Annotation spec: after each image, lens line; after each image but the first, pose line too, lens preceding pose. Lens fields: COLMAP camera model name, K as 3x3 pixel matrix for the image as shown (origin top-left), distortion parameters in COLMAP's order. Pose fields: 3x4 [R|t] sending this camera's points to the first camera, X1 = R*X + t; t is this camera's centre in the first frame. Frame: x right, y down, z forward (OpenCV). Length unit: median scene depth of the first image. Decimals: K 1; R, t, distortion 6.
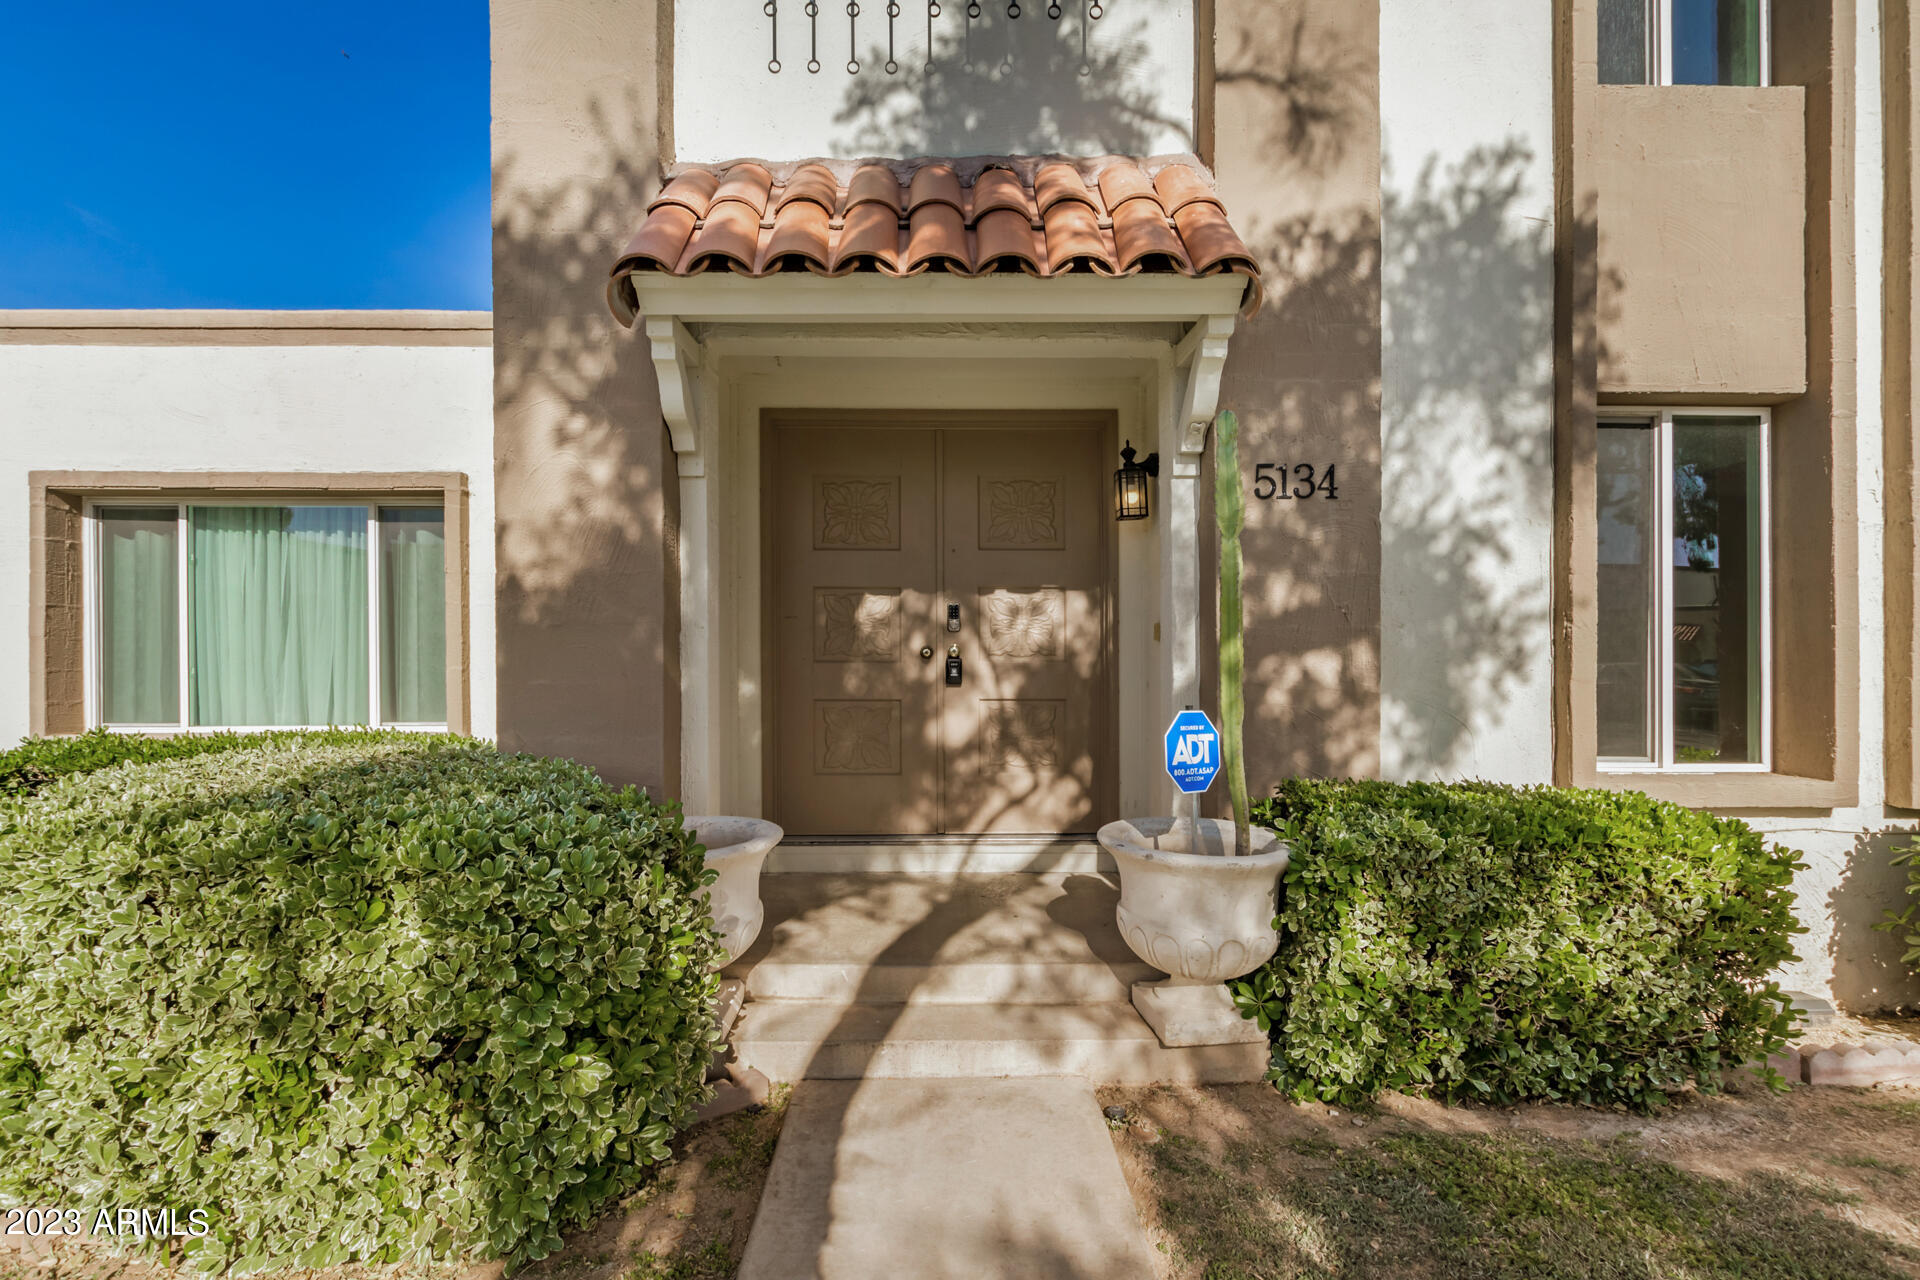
lens RADIAL K [[896.2, 0, 959.9], [0, 896.2, 648.1], [0, 0, 1]] dist [0.000259, -0.000197]
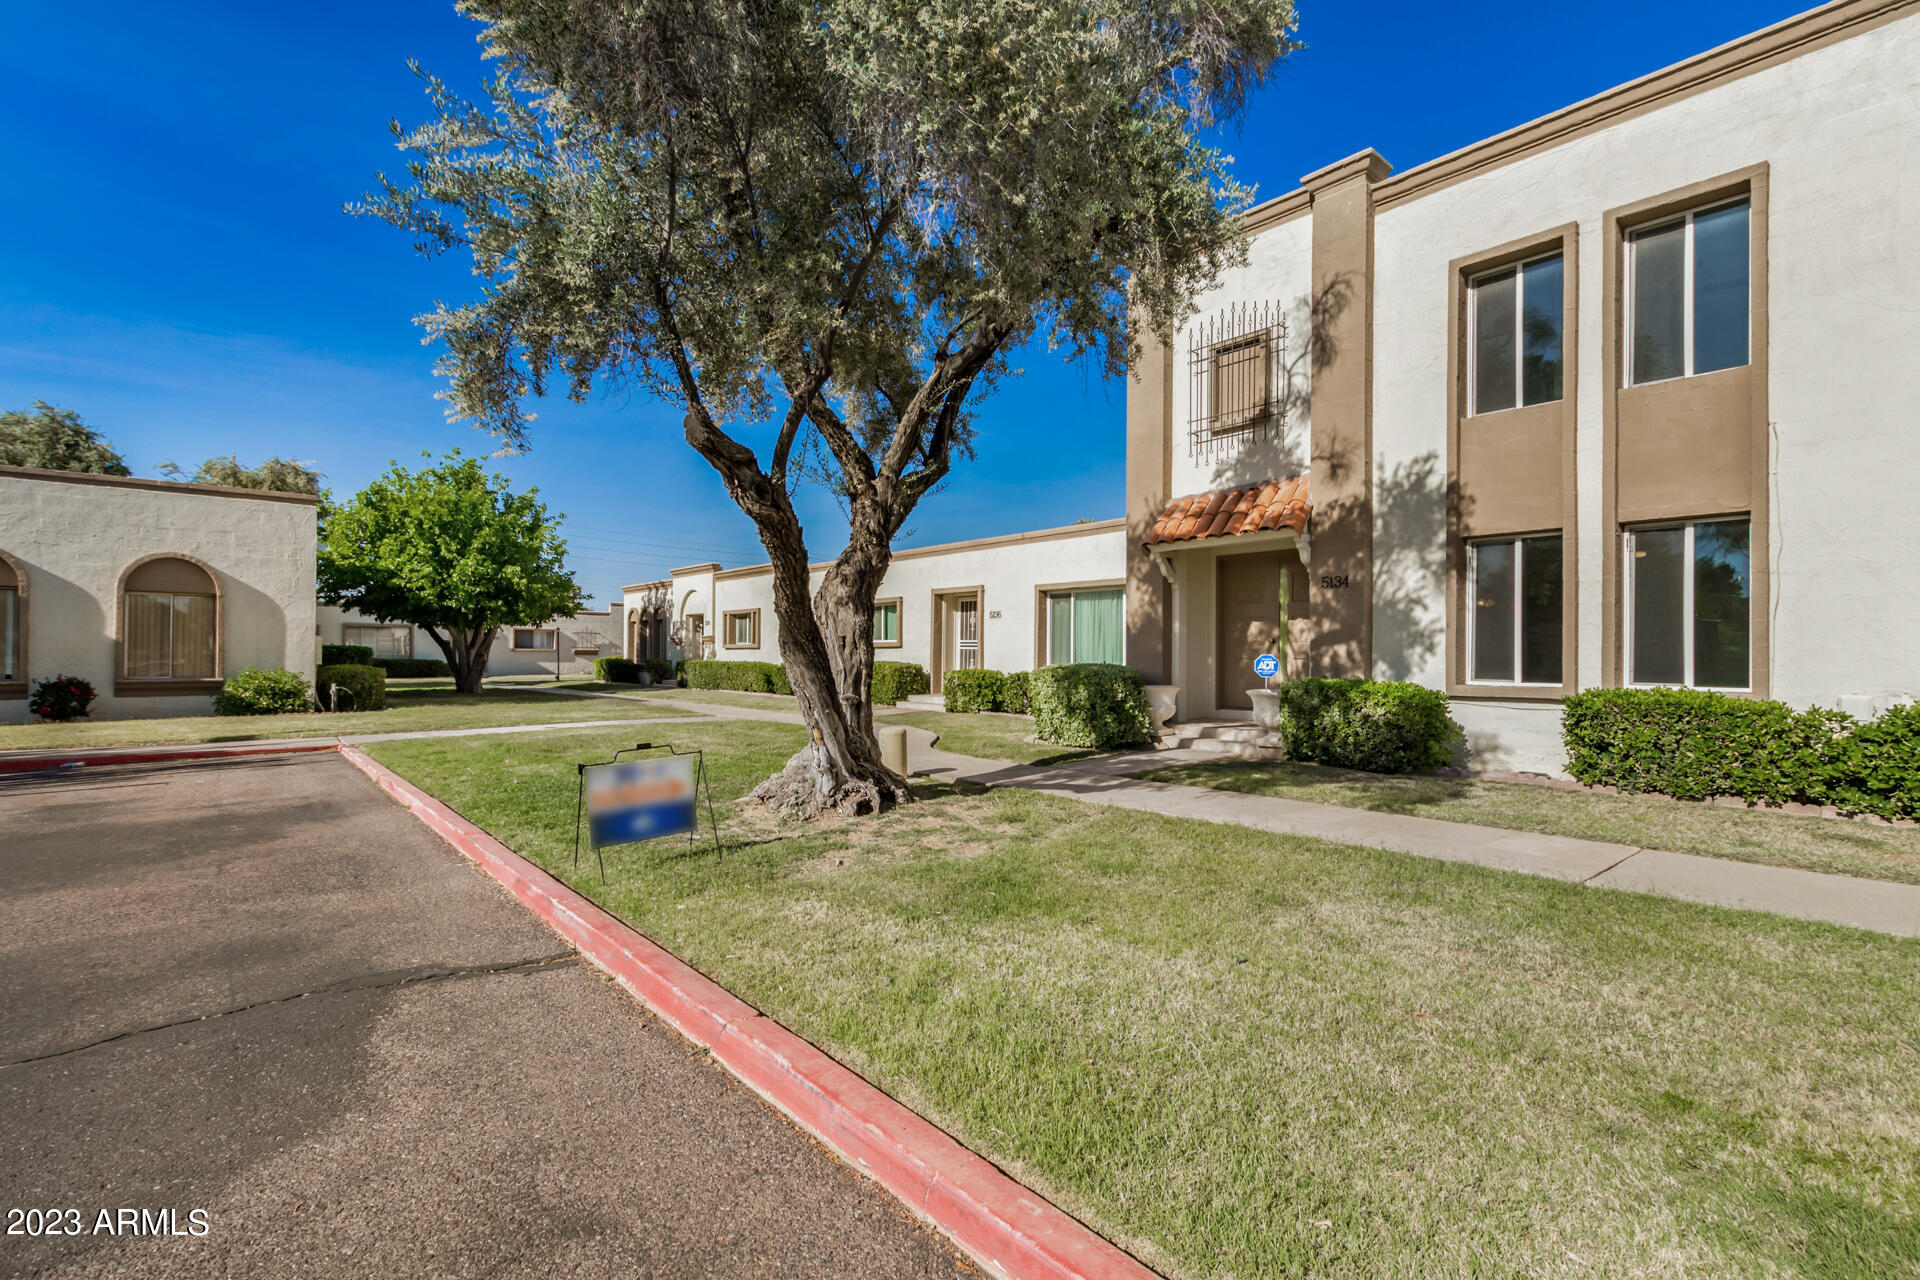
lens RADIAL K [[882.2, 0, 958.1], [0, 882.2, 653.2], [0, 0, 1]] dist [0.007128, -0.000034]
pose [[0.645411, -0.001800, -0.763834, 1.725393], [-0.000080, 0.999997, -0.002424, 0.037206], [0.763836, 0.001625, 0.645408, -1.776940]]
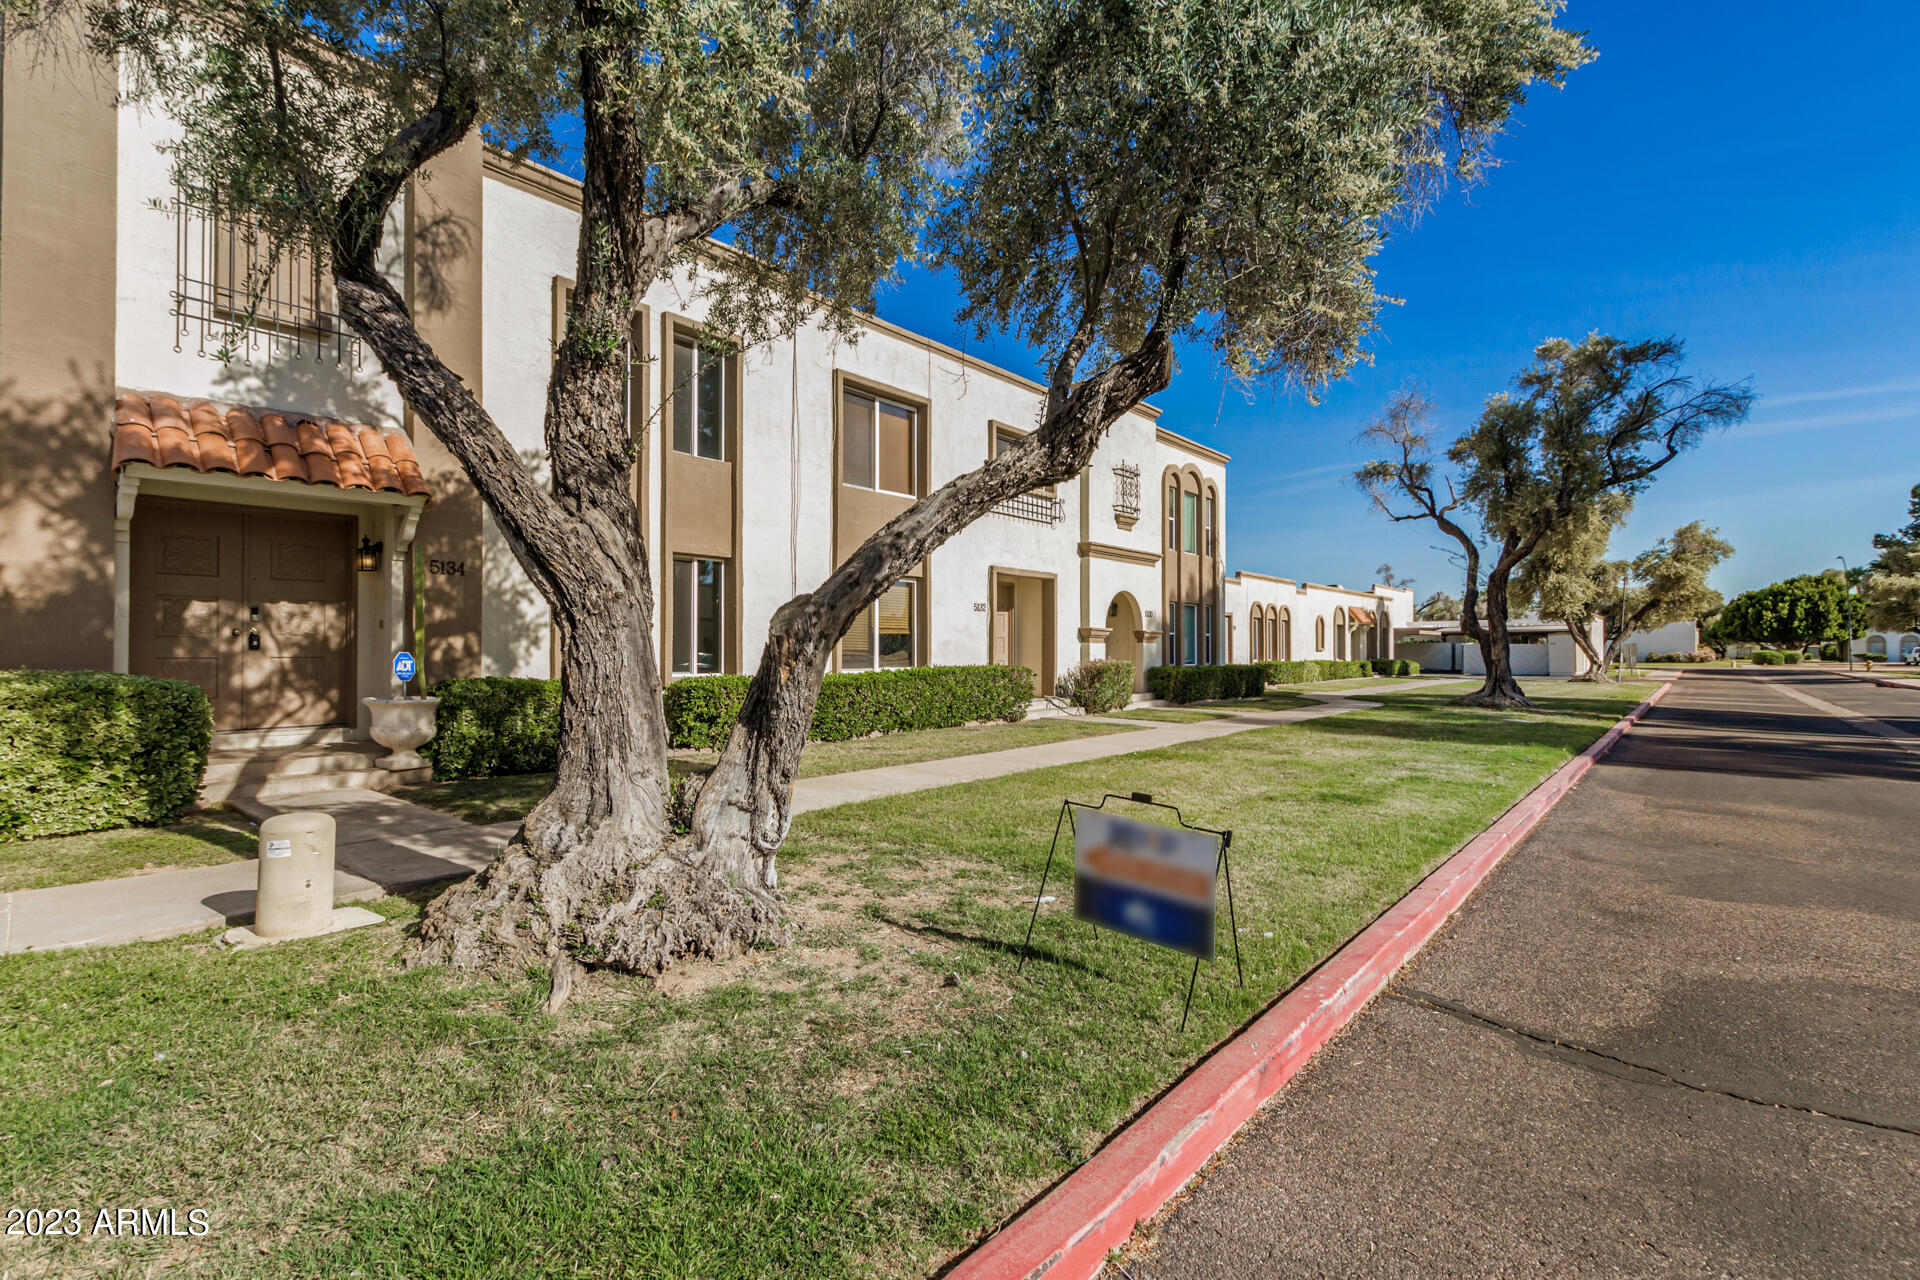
lens RADIAL K [[882.3, 0, 962.5], [0, 882.3, 636.4], [0, 0, 1]] dist [-0.004088, -0.000313]
pose [[0.645705, 0.010758, 0.763511, -0.577160], [-0.003259, 0.999930, -0.011333, 0.026018], [-0.763580, 0.004829, 0.645696, -1.699712]]
